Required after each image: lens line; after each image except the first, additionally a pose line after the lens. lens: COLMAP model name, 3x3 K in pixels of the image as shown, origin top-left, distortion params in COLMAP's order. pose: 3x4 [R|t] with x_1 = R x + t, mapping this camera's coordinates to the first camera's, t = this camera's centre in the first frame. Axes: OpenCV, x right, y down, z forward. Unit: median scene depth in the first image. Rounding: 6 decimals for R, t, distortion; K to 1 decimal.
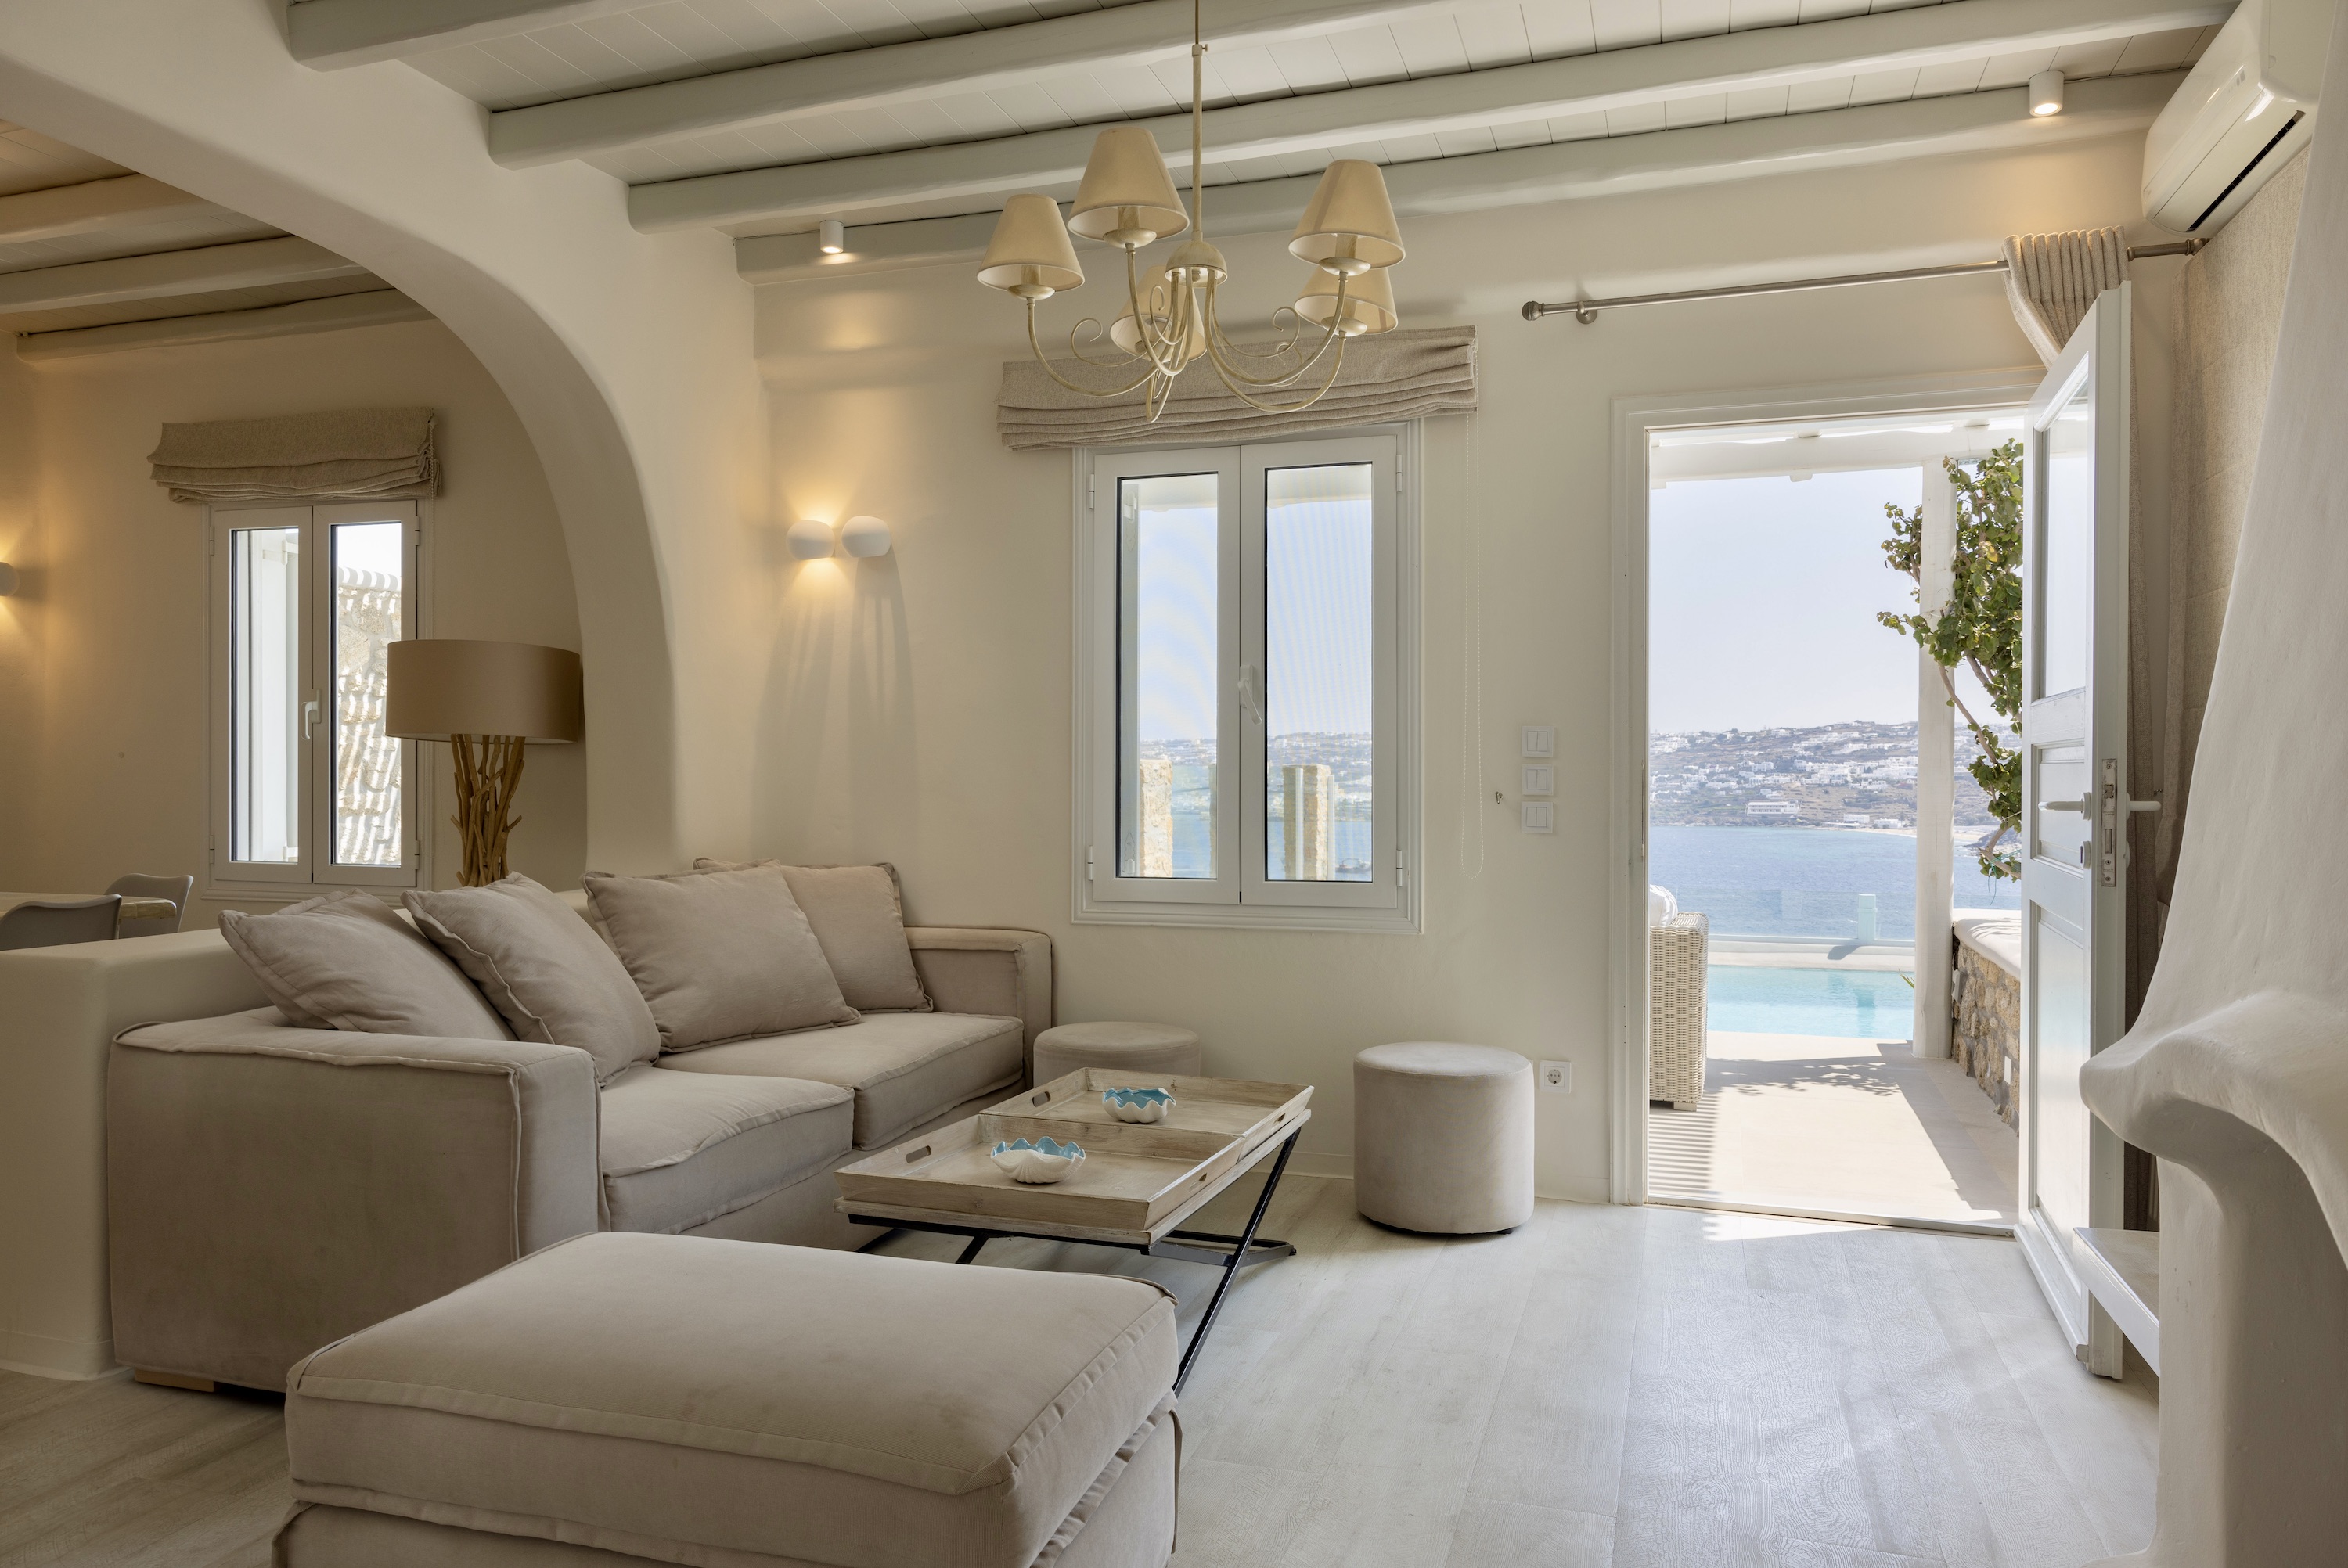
lens RADIAL K [[1601.6, 0, 1173.2], [0, 1601.6, 788.7], [0, 0, 1]] dist [-0.001667, -0.001797]
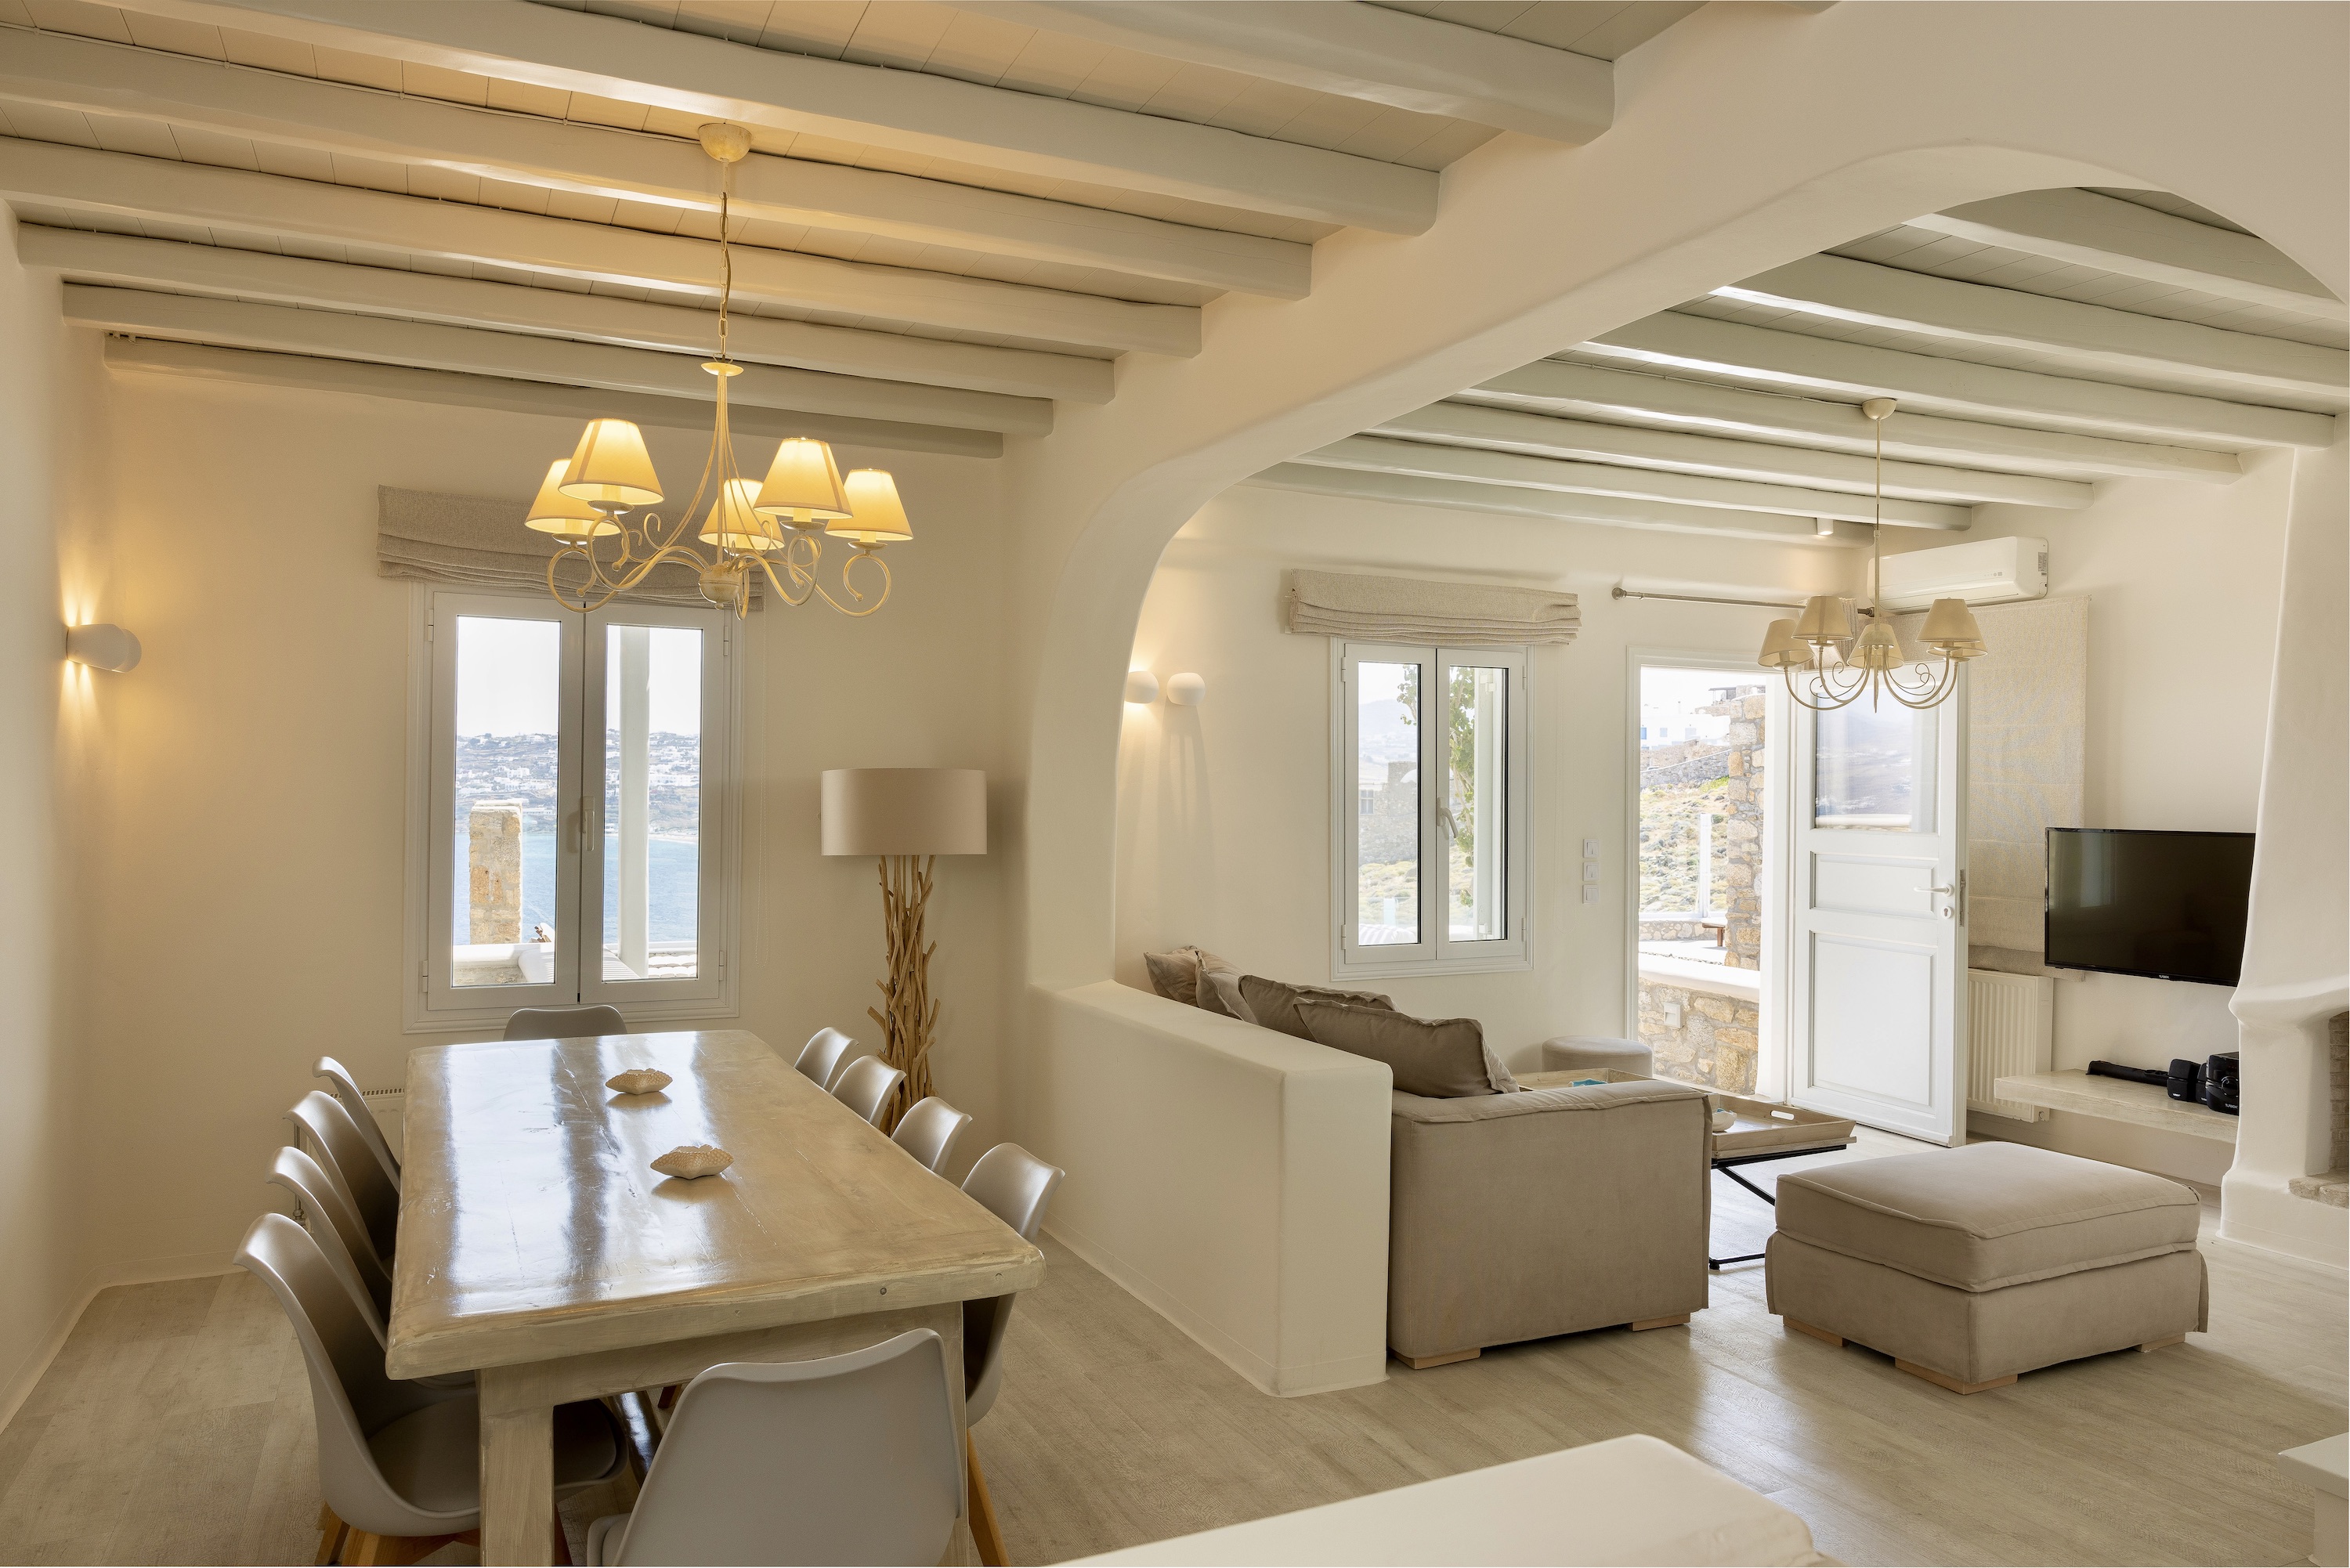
lens RADIAL K [[1603.1, 0, 1173.3], [0, 1603.1, 789.0], [0, 0, 1]] dist [-0.001667, -0.001797]
pose [[0.720244, 0.003341, 0.693713, -1.061428], [-0.002234, 0.999994, -0.002497, -0.073767], [-0.693717, 0.000249, 0.720248, 0.094428]]
